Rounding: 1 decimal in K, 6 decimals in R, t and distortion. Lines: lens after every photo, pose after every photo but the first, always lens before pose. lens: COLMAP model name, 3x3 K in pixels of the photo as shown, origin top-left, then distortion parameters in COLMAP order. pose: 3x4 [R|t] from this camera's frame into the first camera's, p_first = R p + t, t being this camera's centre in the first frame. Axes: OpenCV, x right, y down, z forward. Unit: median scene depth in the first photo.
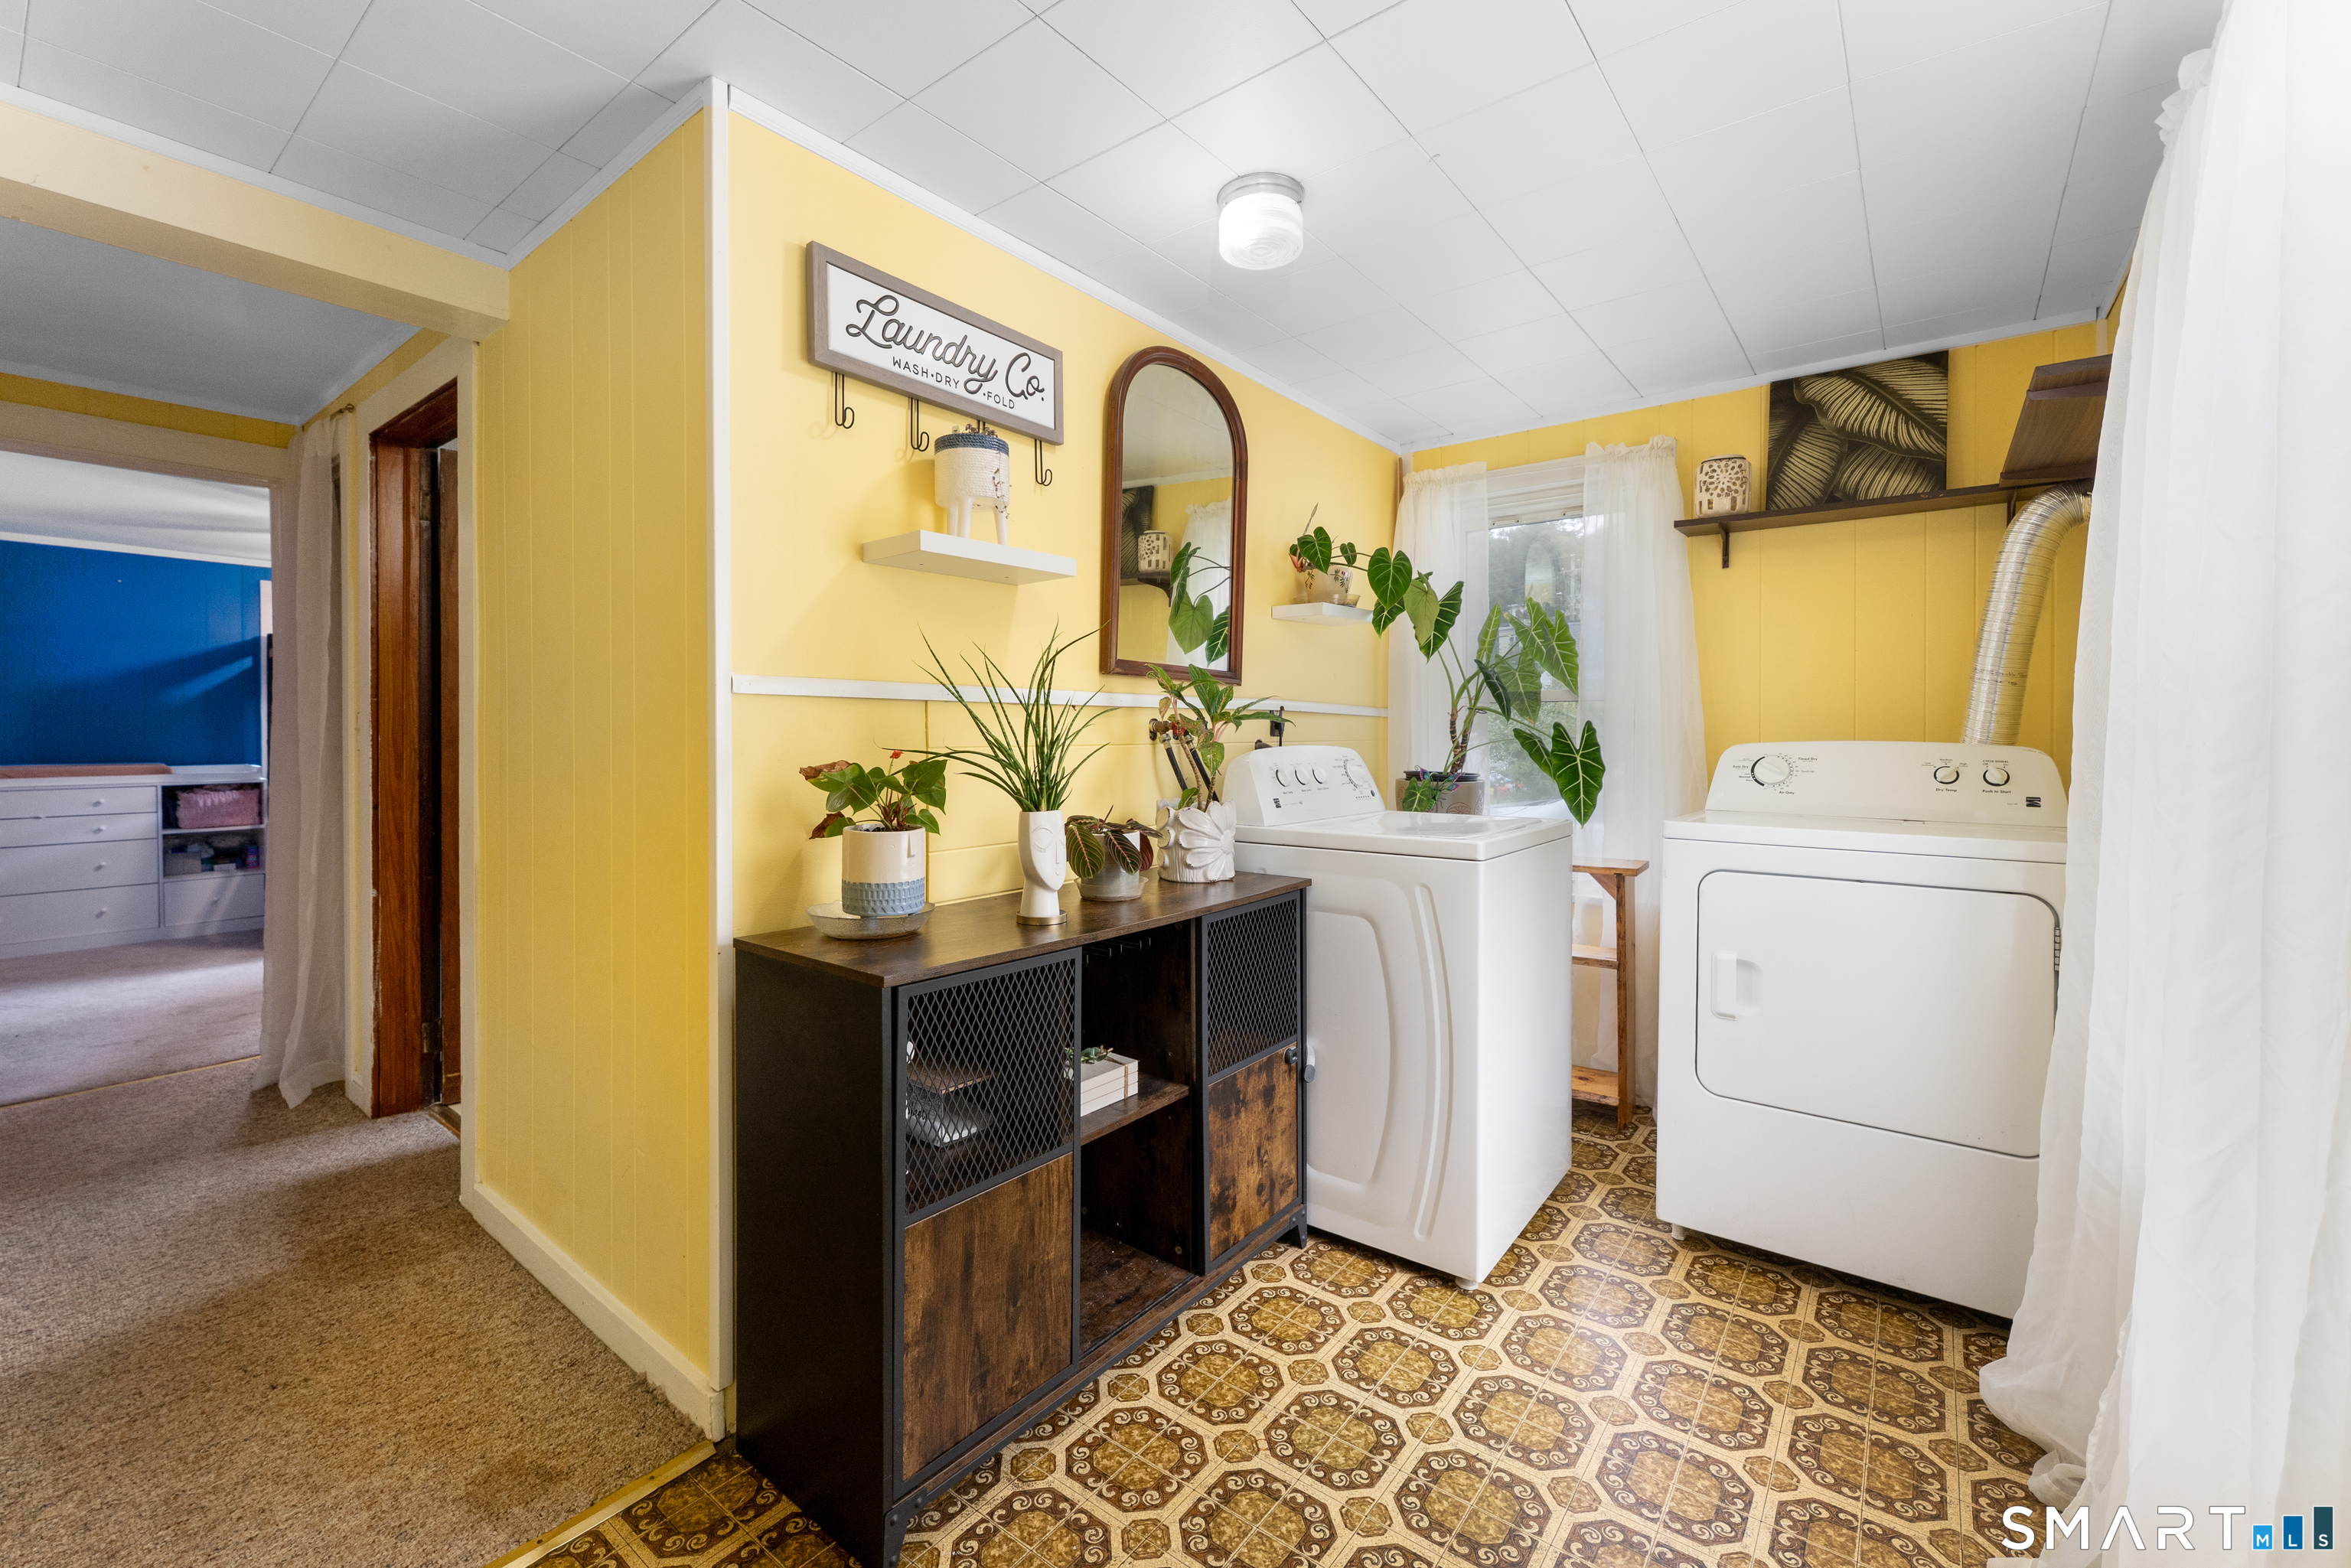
lens RADIAL K [[958.3, 0, 1157.9], [0, 958.3, 748.7], [0, 0, 1]] dist [0.002997, -0.000354]
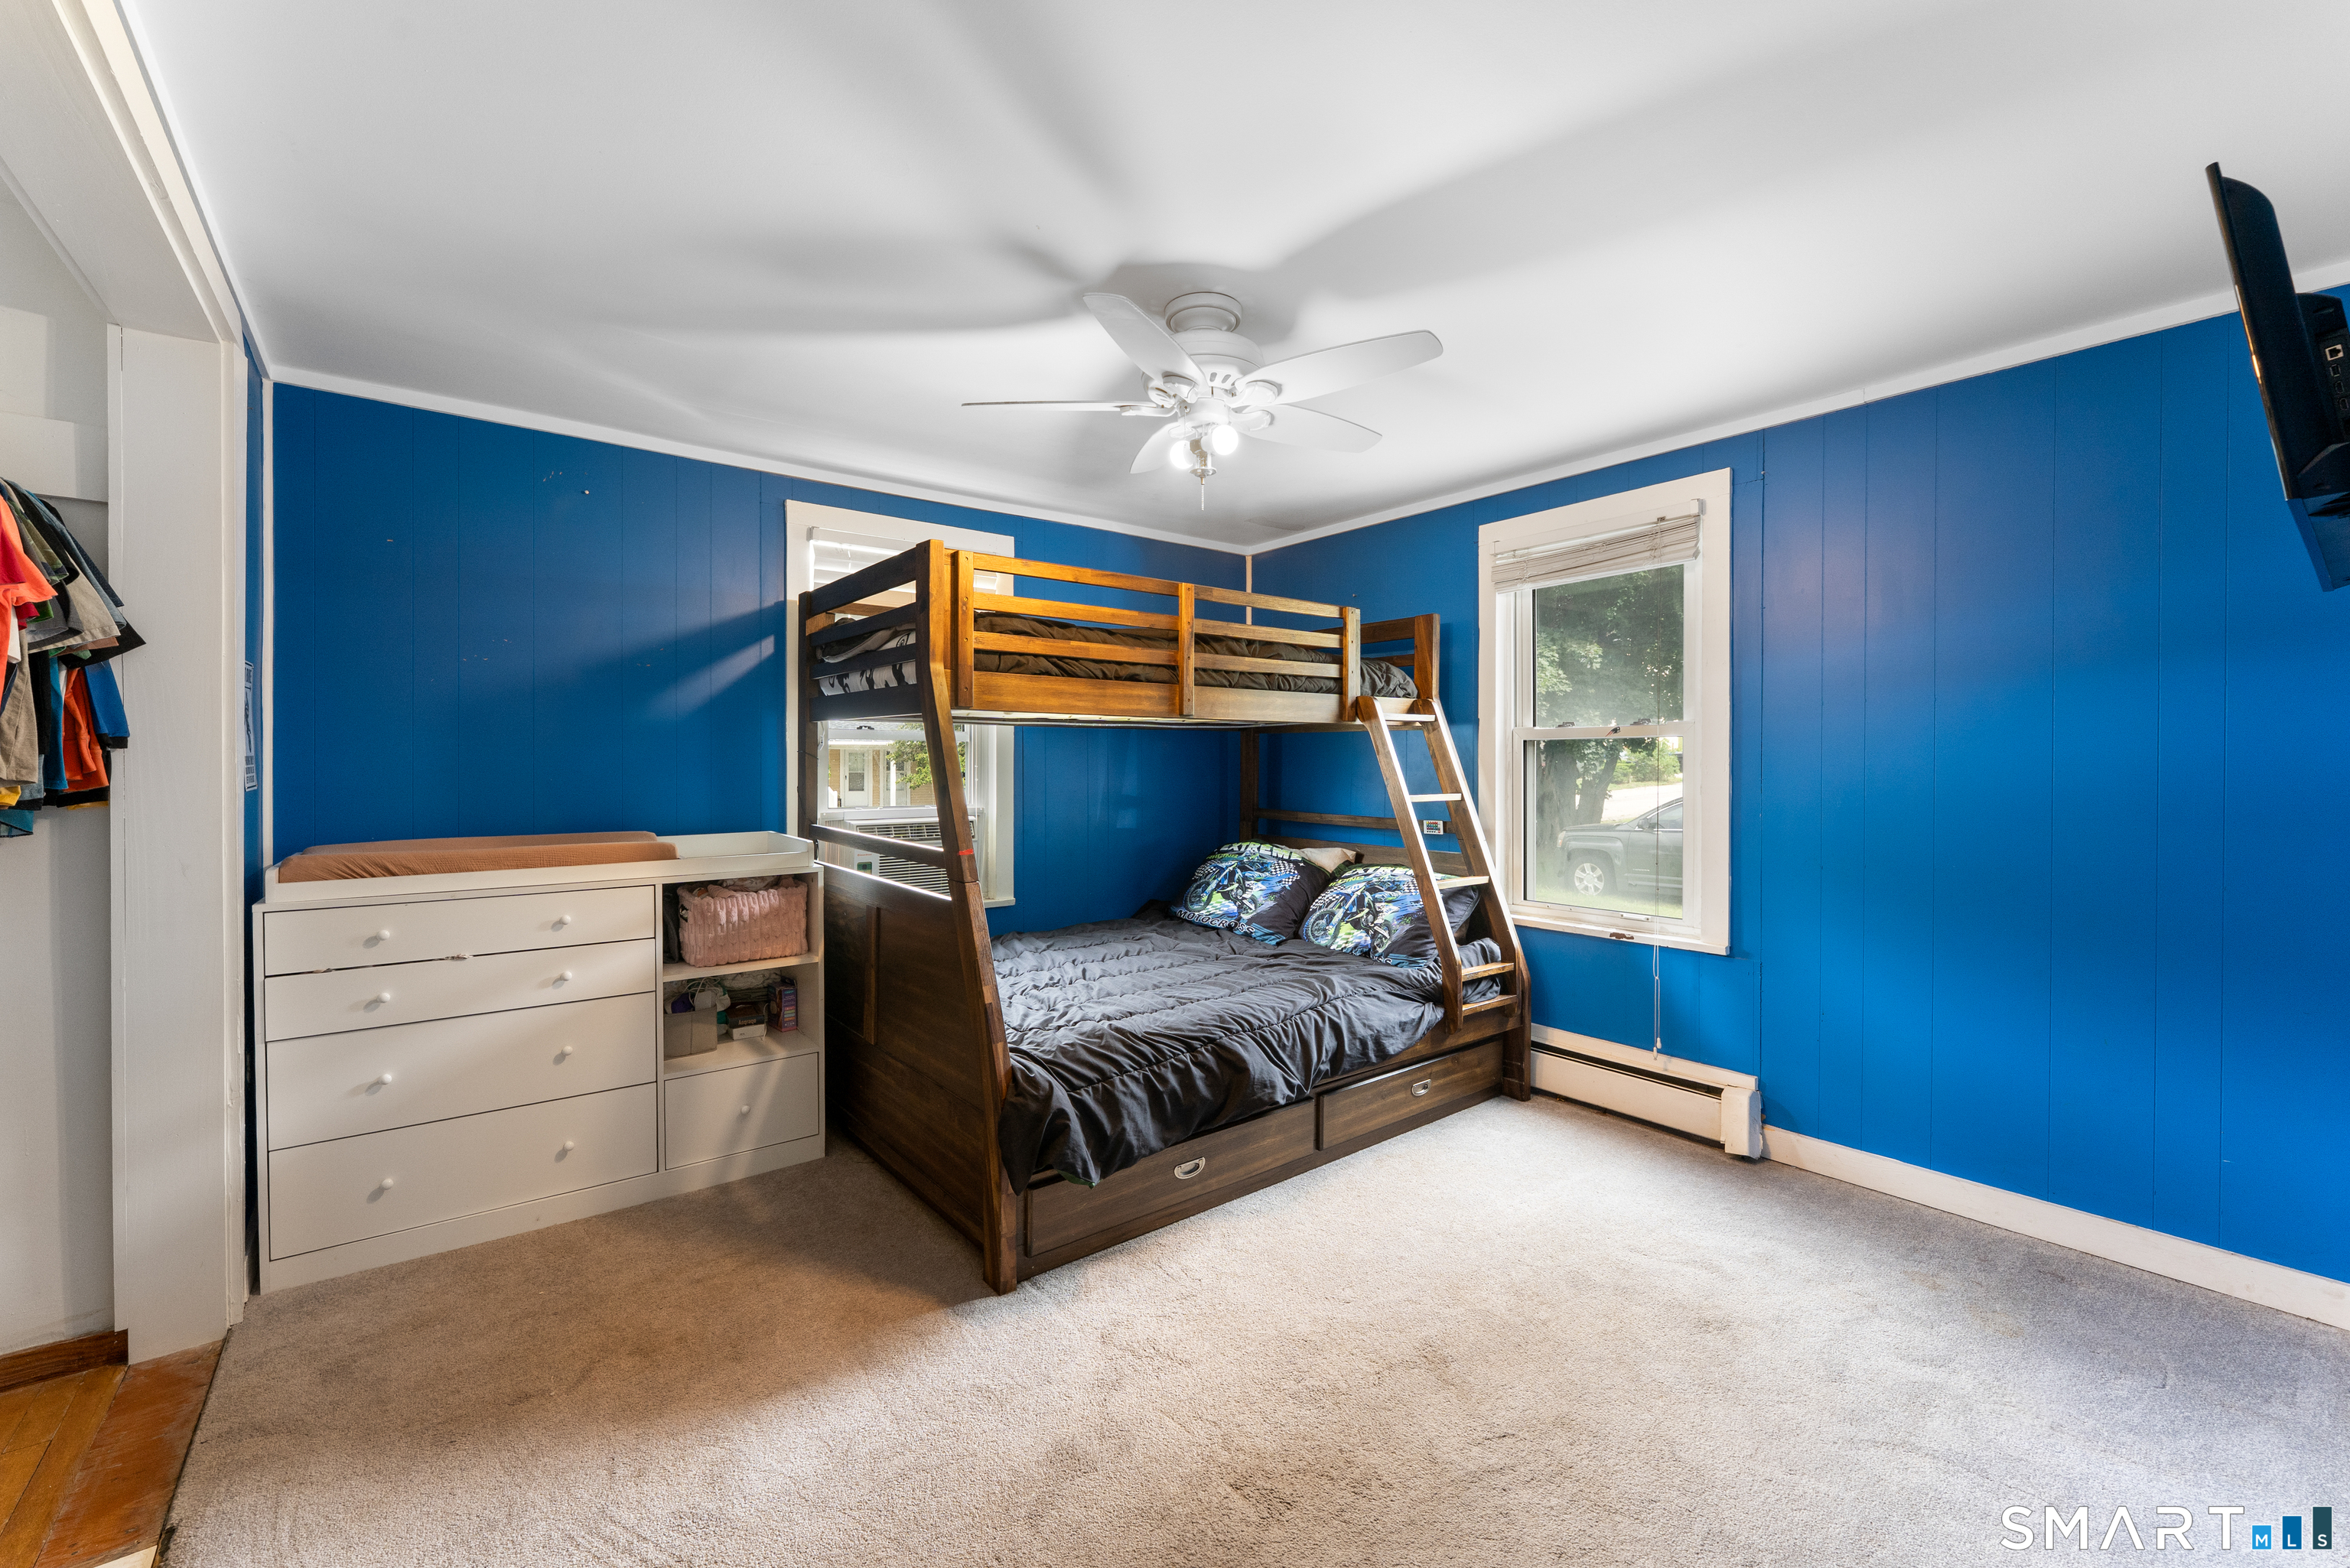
lens RADIAL K [[957.8, 0, 1163.9], [0, 957.8, 771.6], [0, 0, 1]] dist [0.002997, -0.000354]
pose [[0.968651, 0.004191, -0.248389, -0.641434], [-0.005027, 0.999984, -0.002732, -0.018527], [0.248374, 0.003895, 0.968656, 0.565785]]
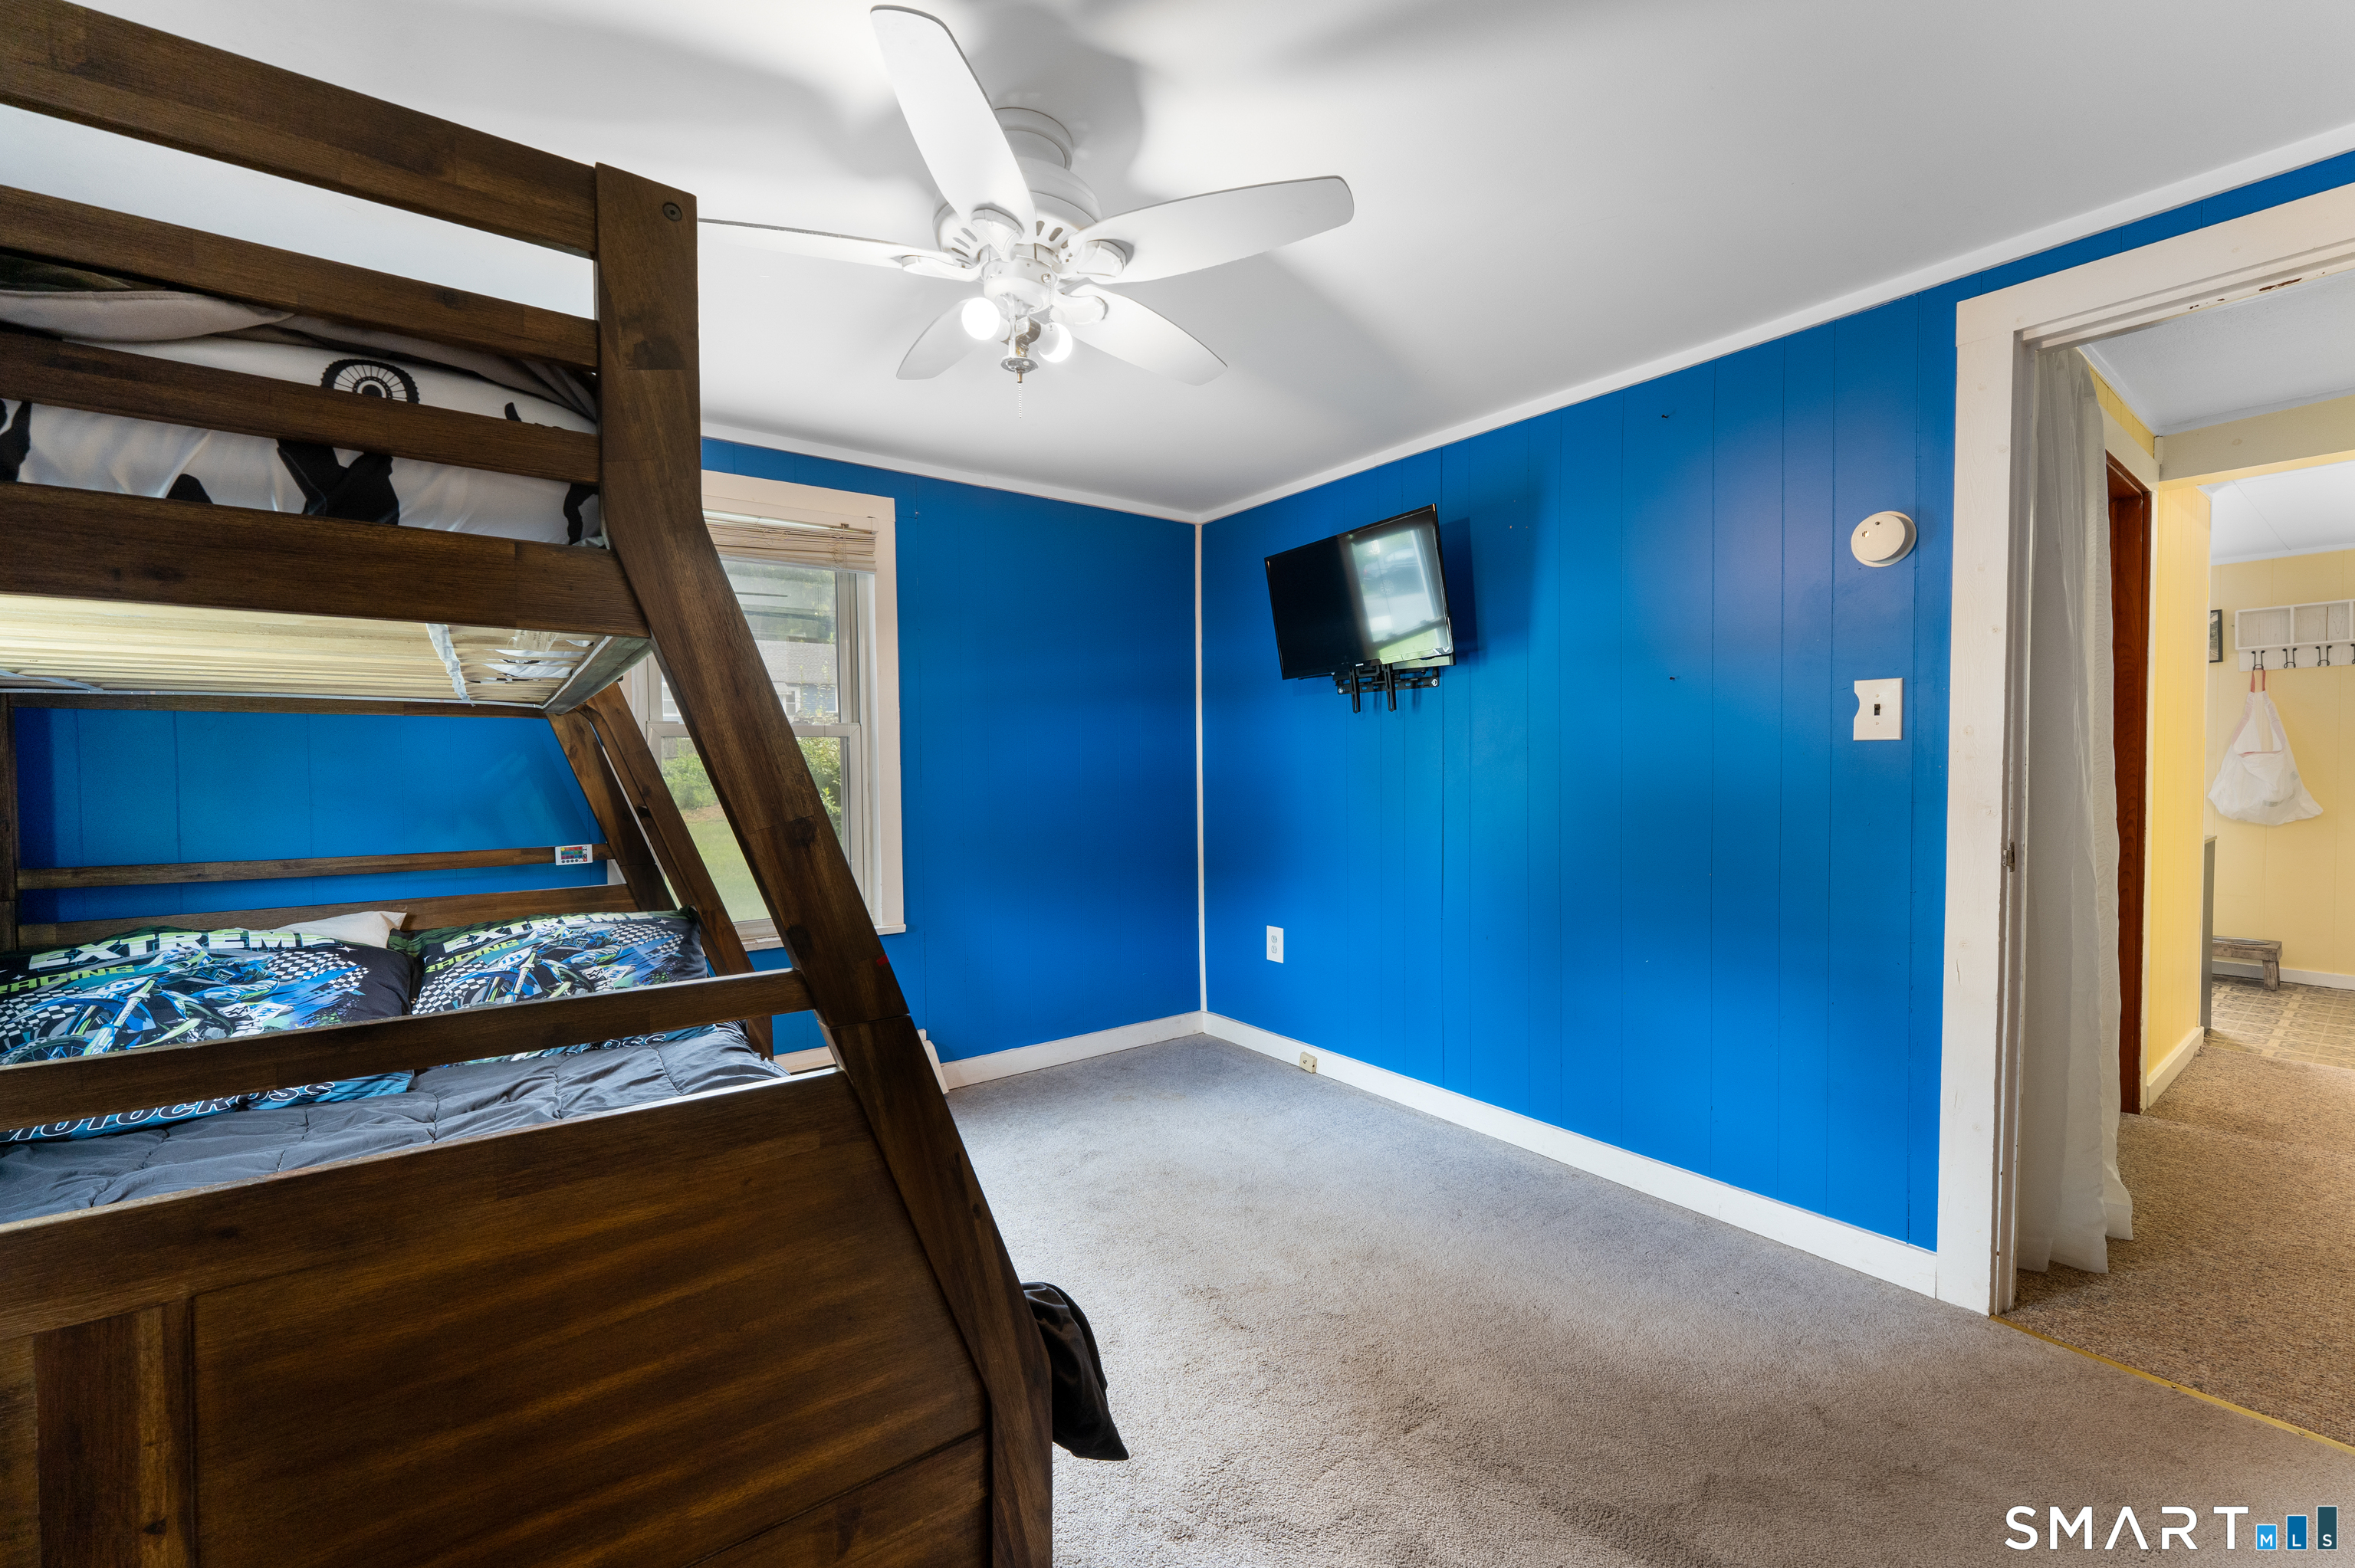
lens RADIAL K [[959.8, 0, 1172.2], [0, 959.8, 783.2], [0, 0, 1]] dist [0.002997, -0.000354]
pose [[0.244987, -0.024252, 0.969223, -0.973257], [0.016655, 0.999645, 0.020803, -0.022596], [-0.969383, 0.011046, 0.245304, 0.817493]]
